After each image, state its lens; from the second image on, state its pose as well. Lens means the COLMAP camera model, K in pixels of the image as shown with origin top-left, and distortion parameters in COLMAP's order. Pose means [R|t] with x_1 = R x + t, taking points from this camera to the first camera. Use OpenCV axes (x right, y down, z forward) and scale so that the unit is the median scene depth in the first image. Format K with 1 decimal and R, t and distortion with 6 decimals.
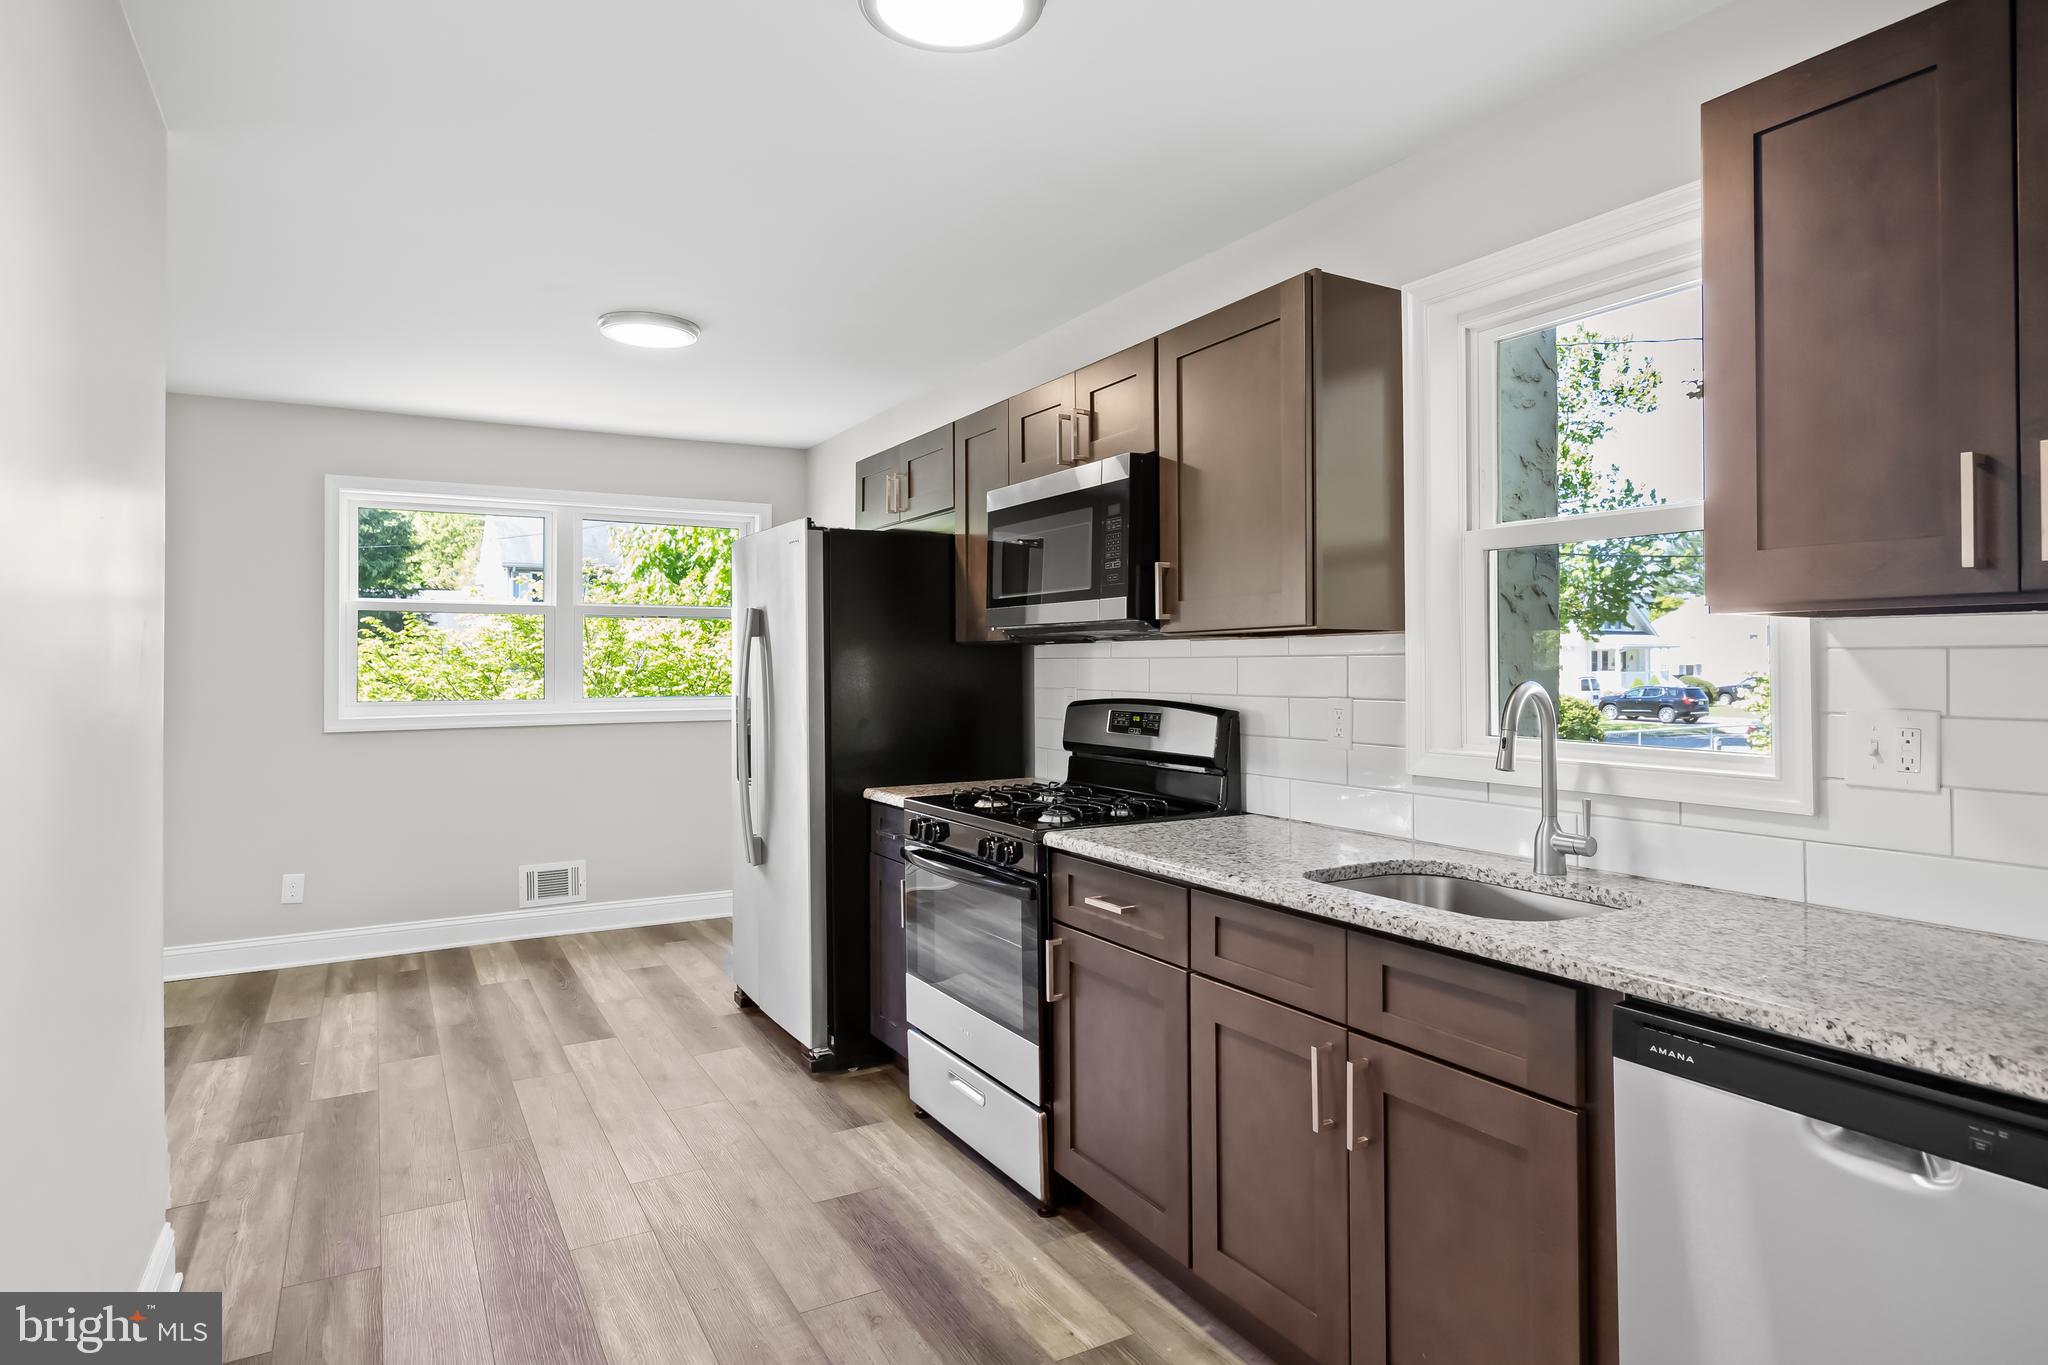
lens RADIAL K [[1127.1, 0, 1029.4], [0, 1127.1, 663.7], [0, 0, 1]] dist [0.005720, 0.000237]
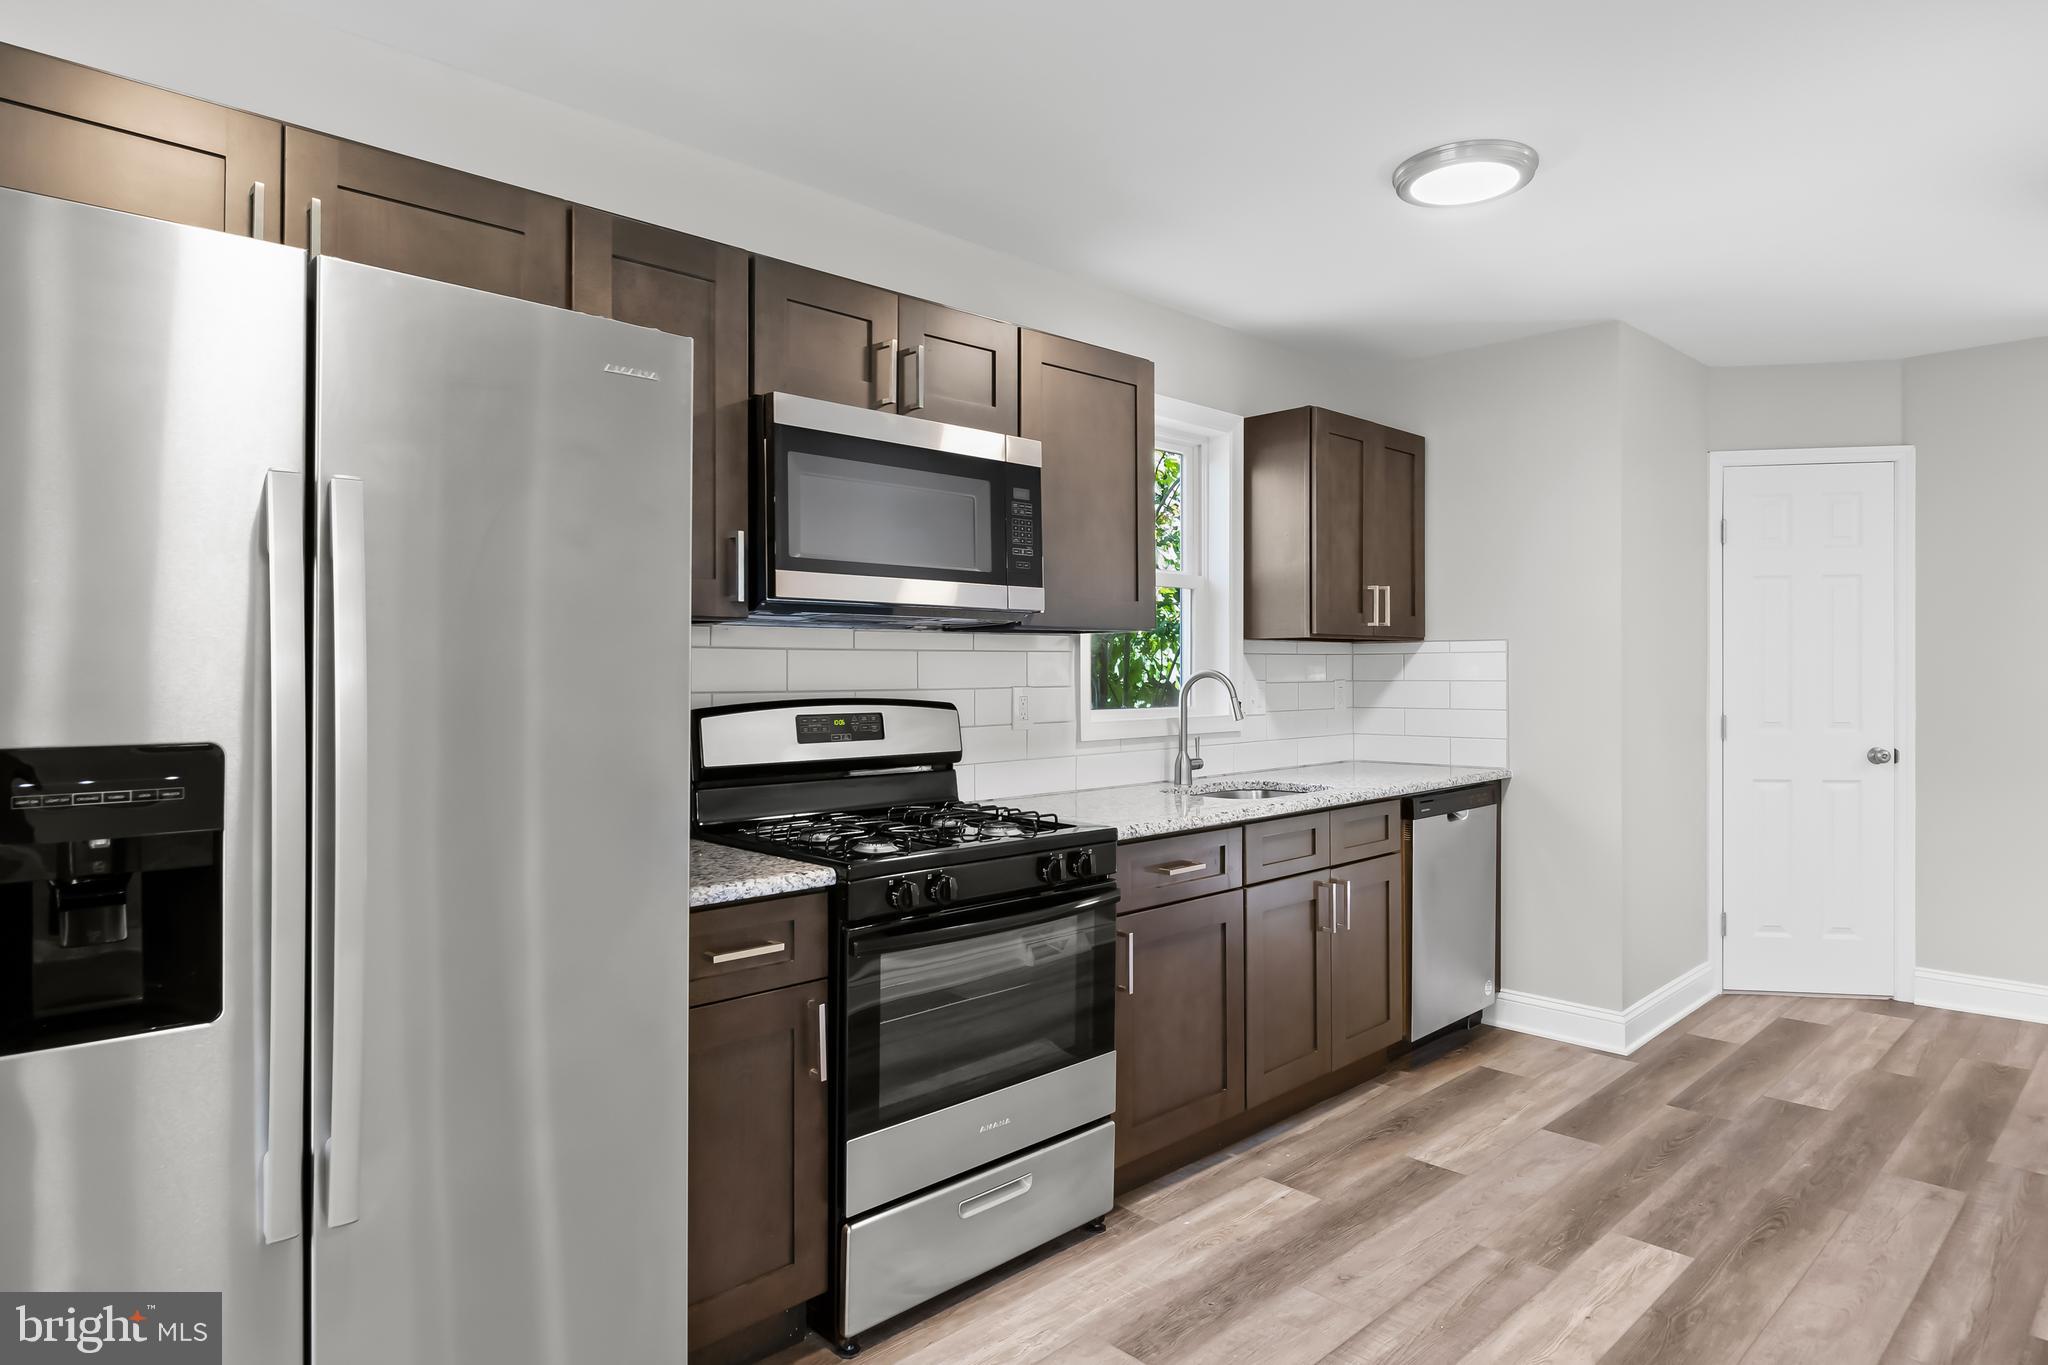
lens RADIAL K [[1179.4, 0, 1025.6], [0, 1179.4, 672.1], [0, 0, 1]] dist [-0.027317, -0.000903]
pose [[-0.234438, 0.004914, 0.972119, -0.980819], [0.004474, 0.999982, -0.003975, 0.019581], [-0.972121, 0.003418, -0.234455, 1.346909]]
